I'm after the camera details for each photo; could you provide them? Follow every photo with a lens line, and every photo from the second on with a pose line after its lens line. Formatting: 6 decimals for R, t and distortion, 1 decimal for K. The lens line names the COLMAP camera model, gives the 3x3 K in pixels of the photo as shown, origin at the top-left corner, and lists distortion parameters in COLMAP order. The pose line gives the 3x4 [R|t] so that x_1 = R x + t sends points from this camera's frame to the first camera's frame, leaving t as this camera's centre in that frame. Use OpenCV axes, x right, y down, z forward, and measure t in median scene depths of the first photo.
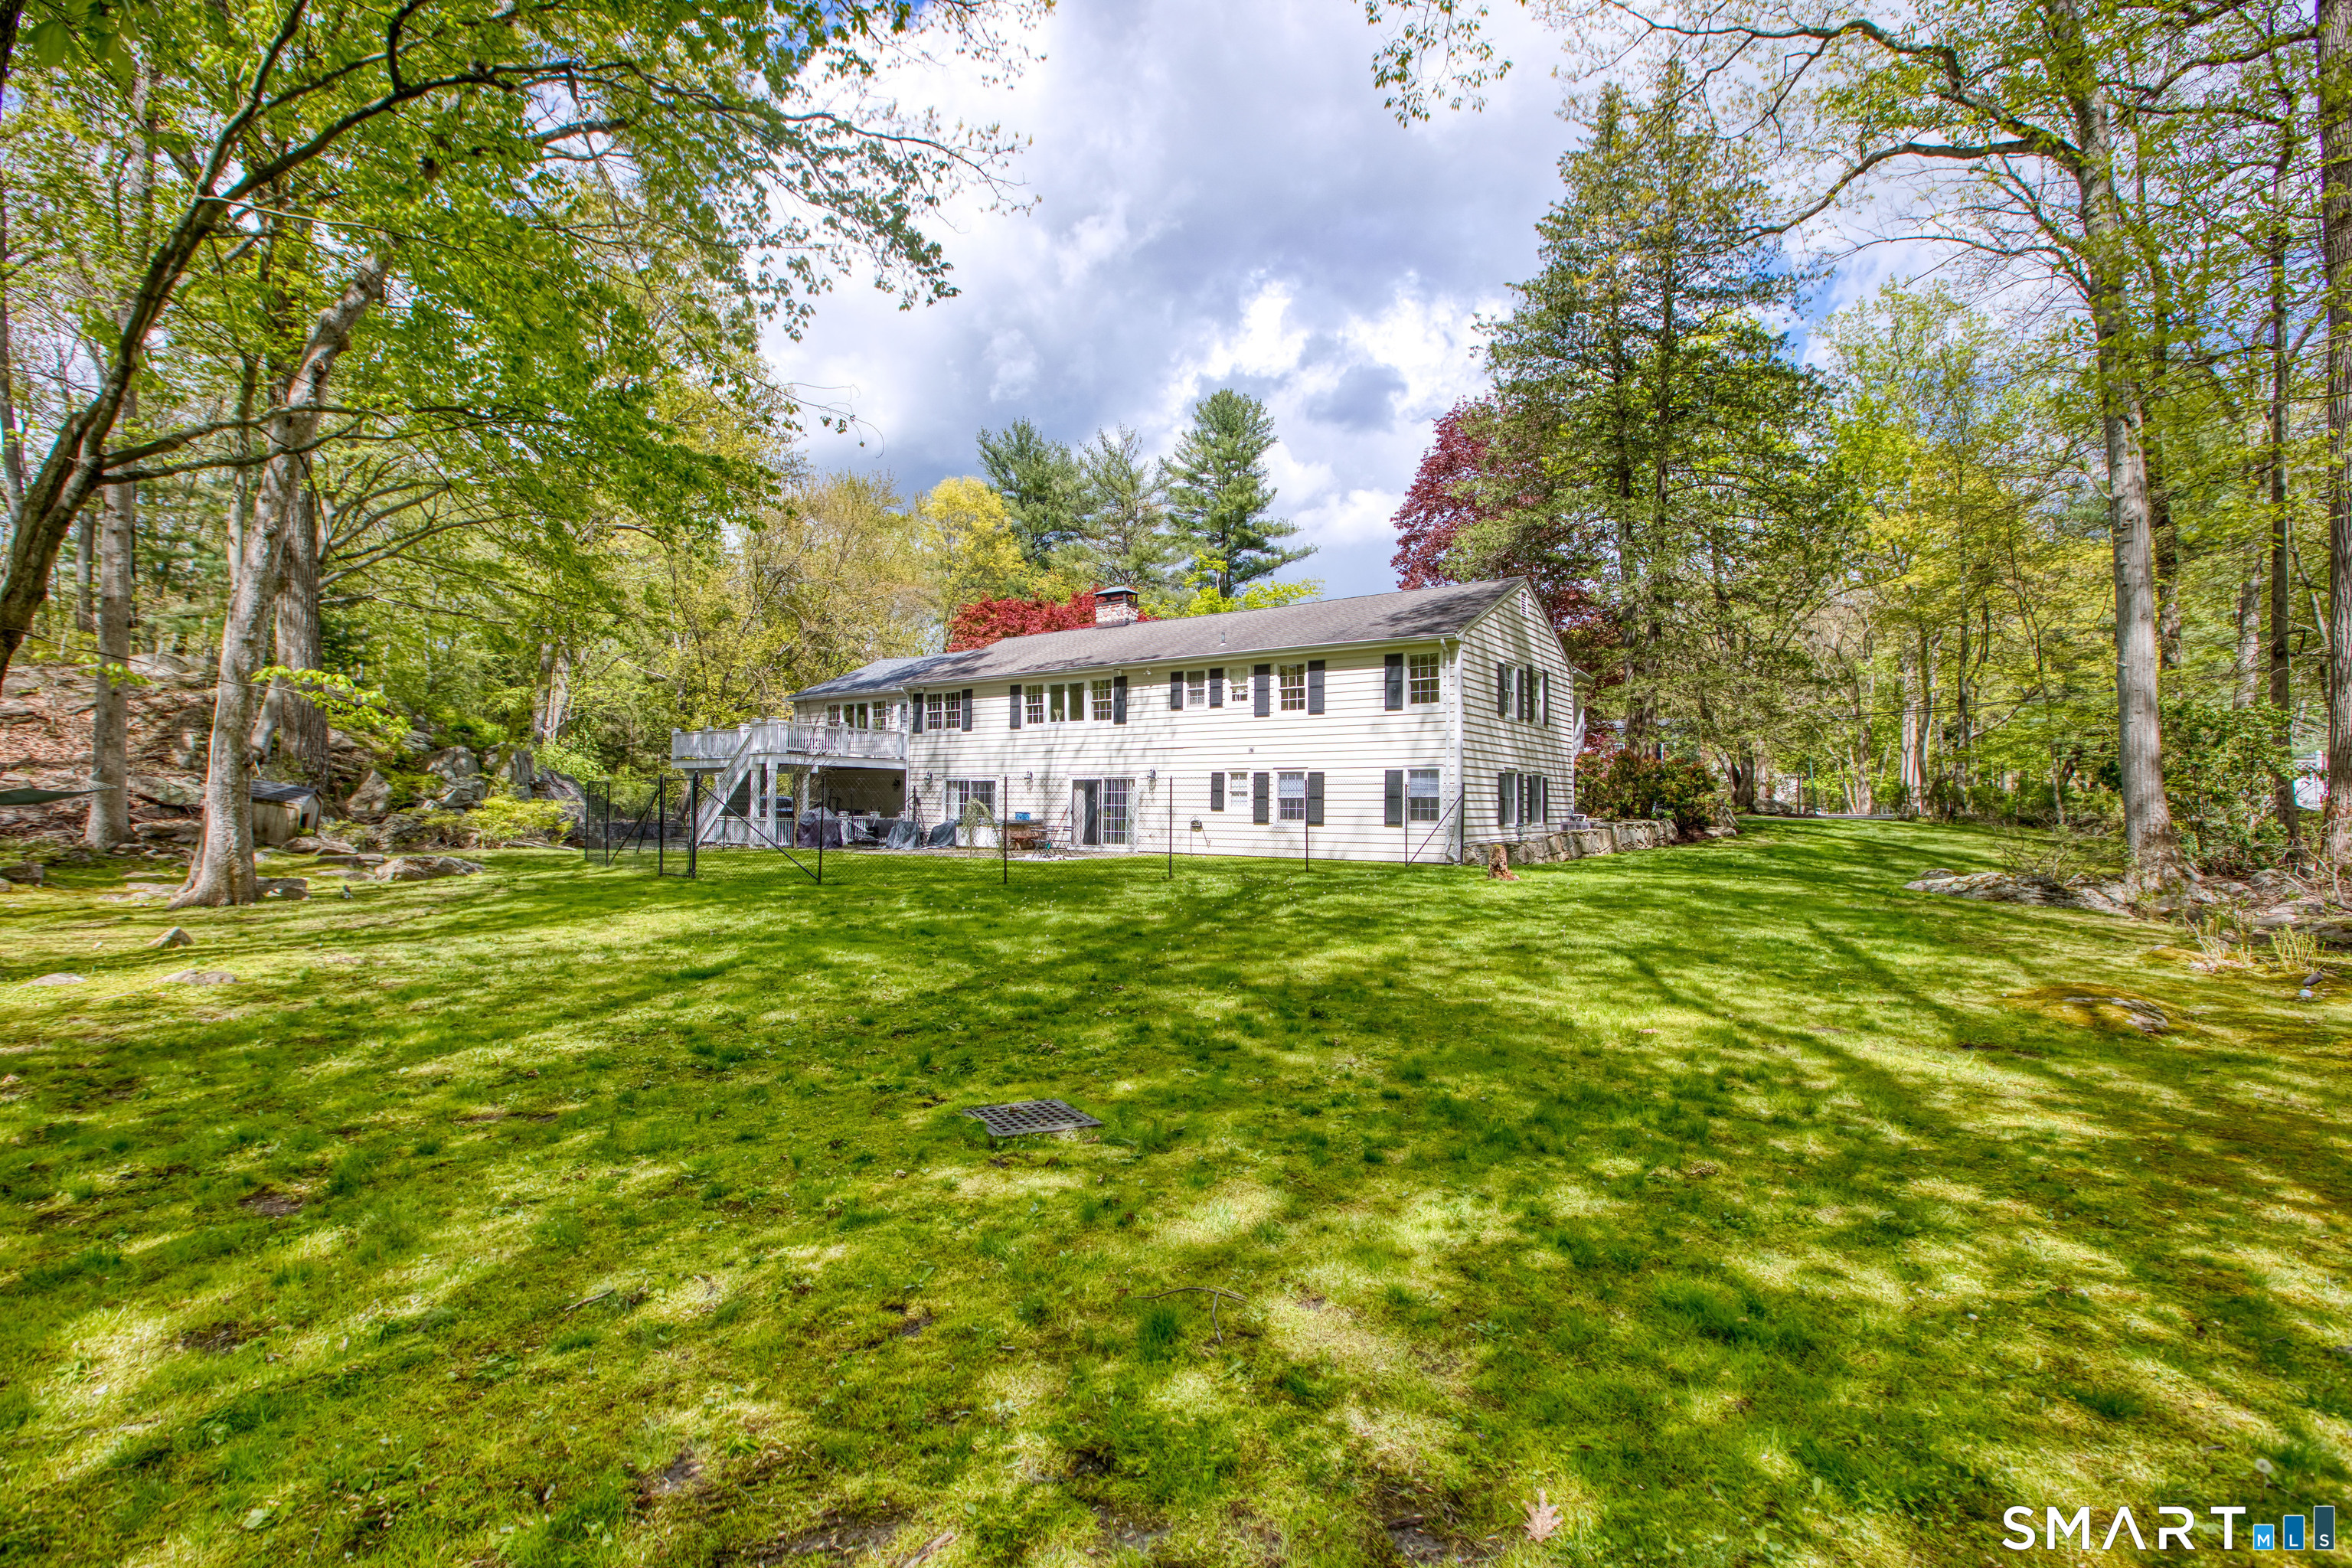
lens RADIAL K [[1066.6, 0, 1174.3], [0, 1066.6, 778.8], [0, 0, 1]] dist [-0.041019, 0.009080]
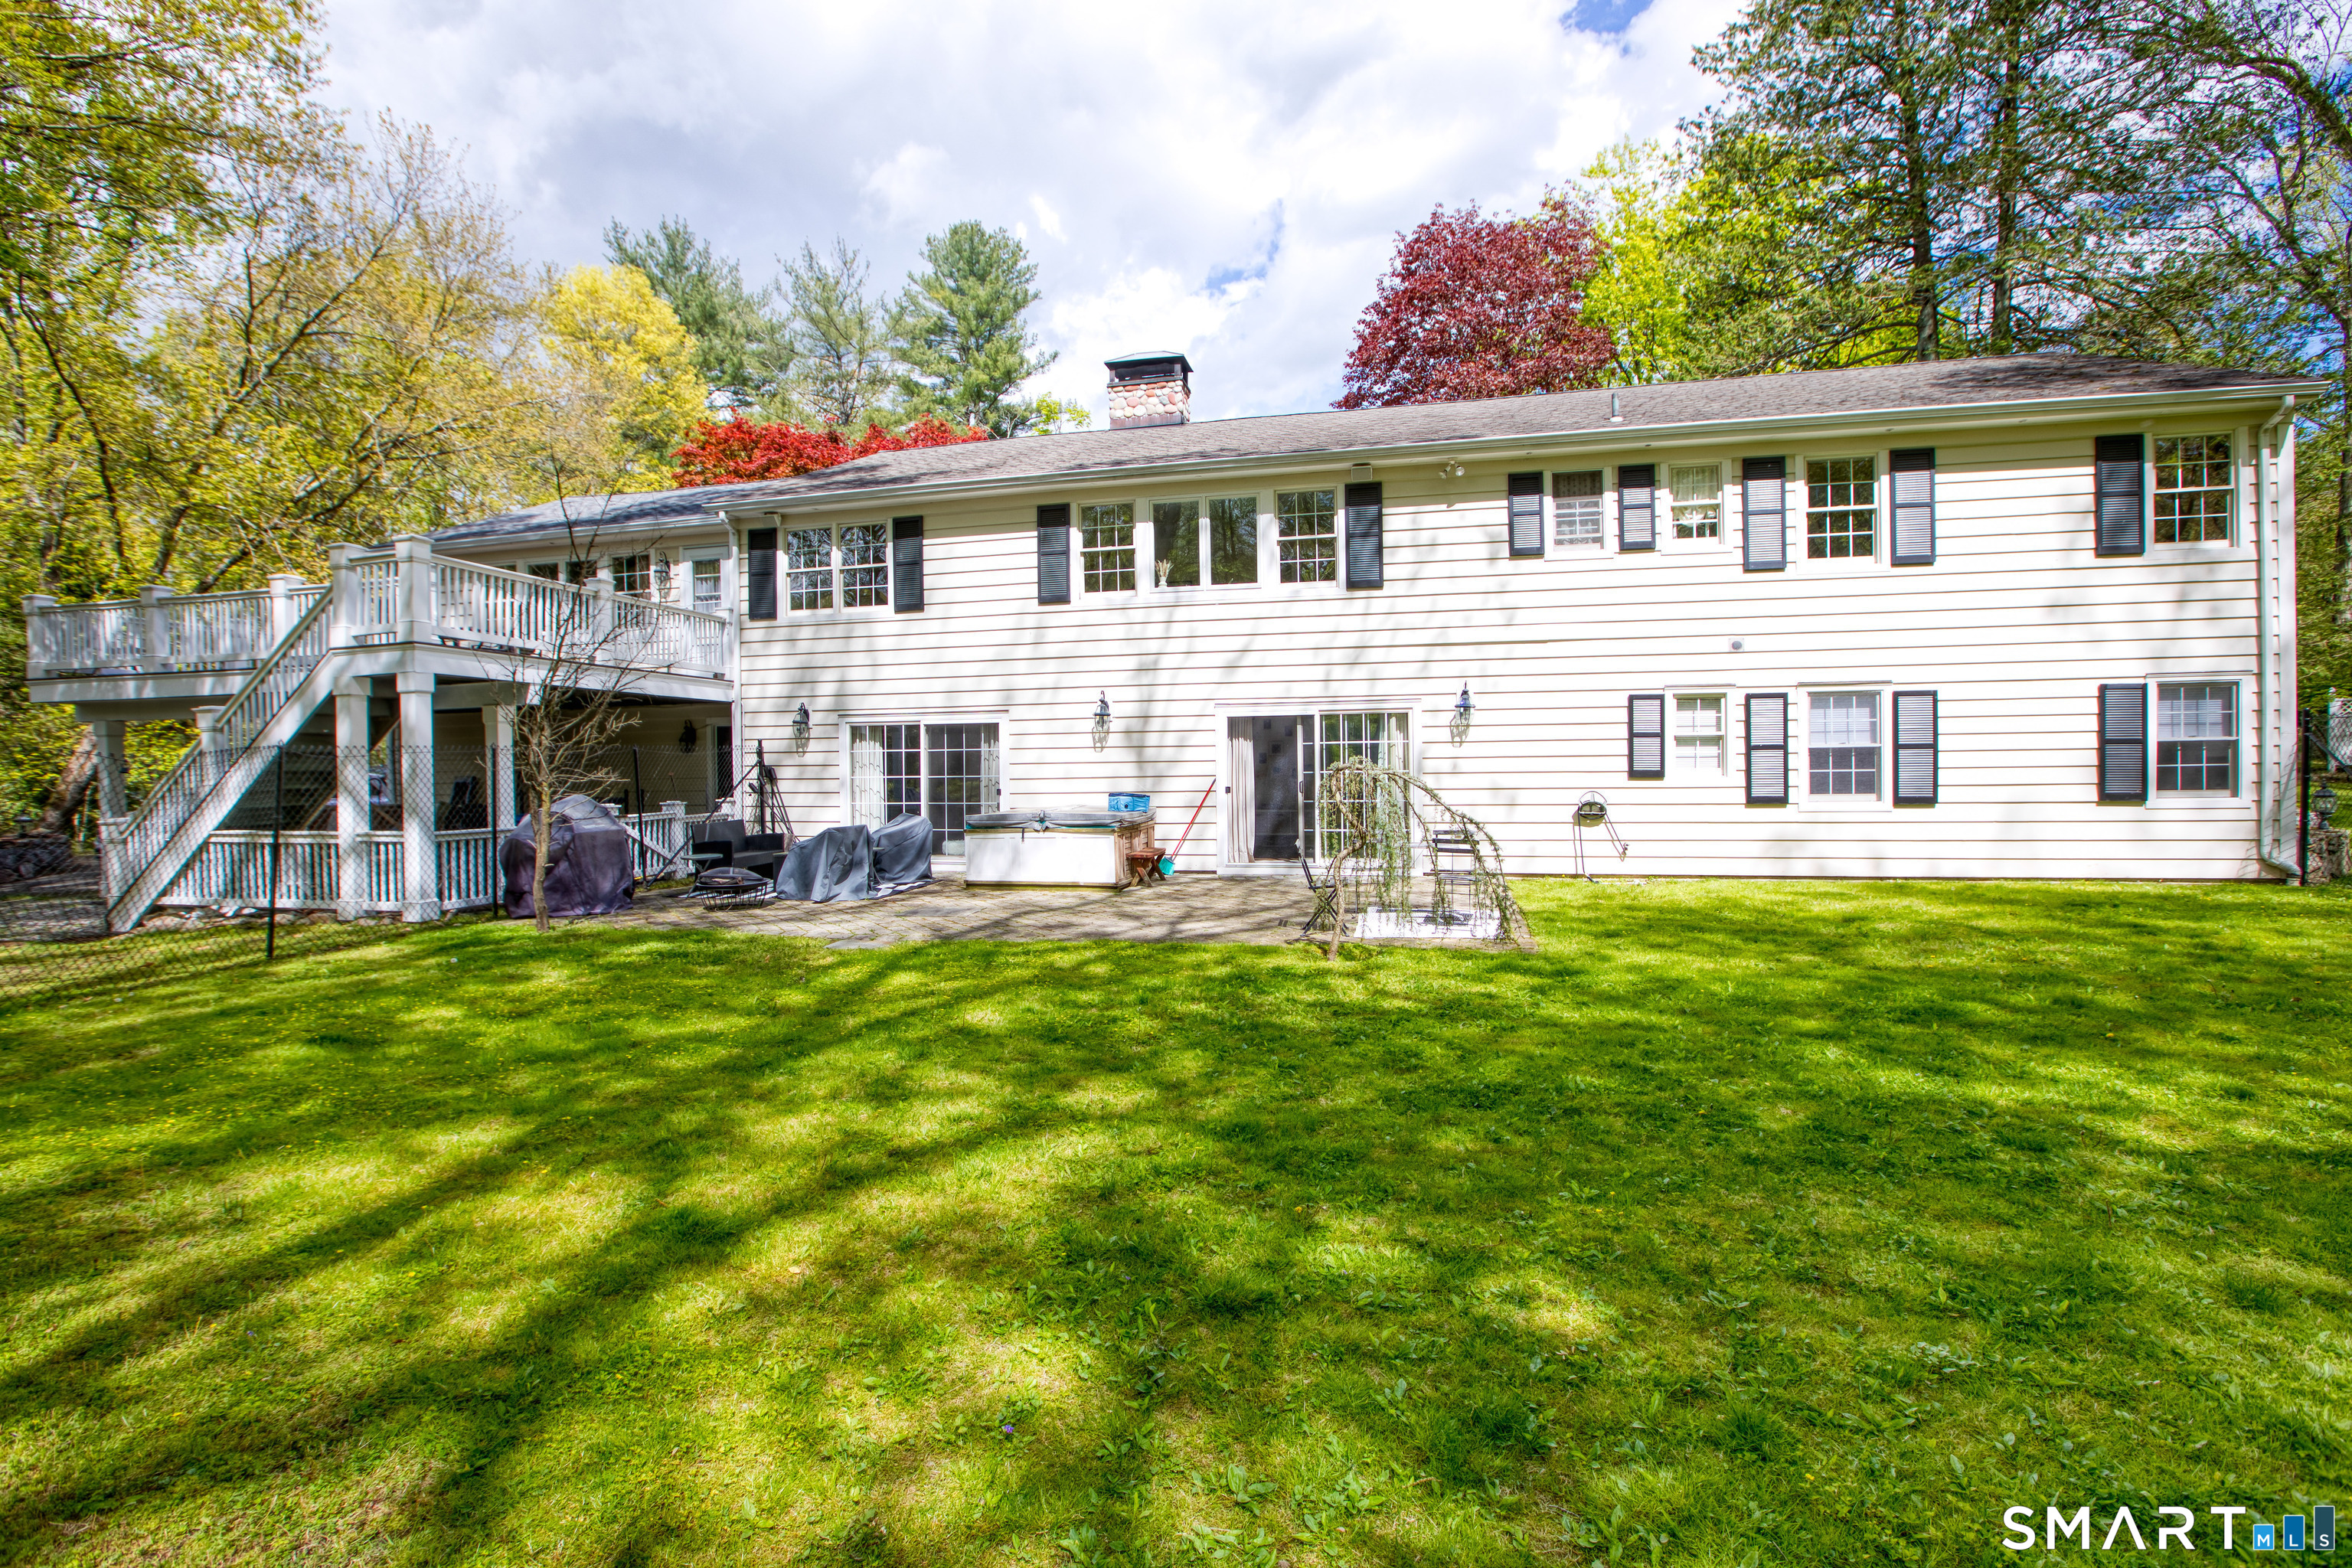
lens RADIAL K [[1066.6, 0, 1177.2], [0, 1066.6, 773.1], [0, 0, 1]] dist [-0.041019, 0.009080]
pose [[0.921834, -0.022566, 0.386928, -0.288487], [0.010931, 0.999420, 0.032244, 0.009439], [-0.387431, -0.025494, 0.921546, 0.603193]]
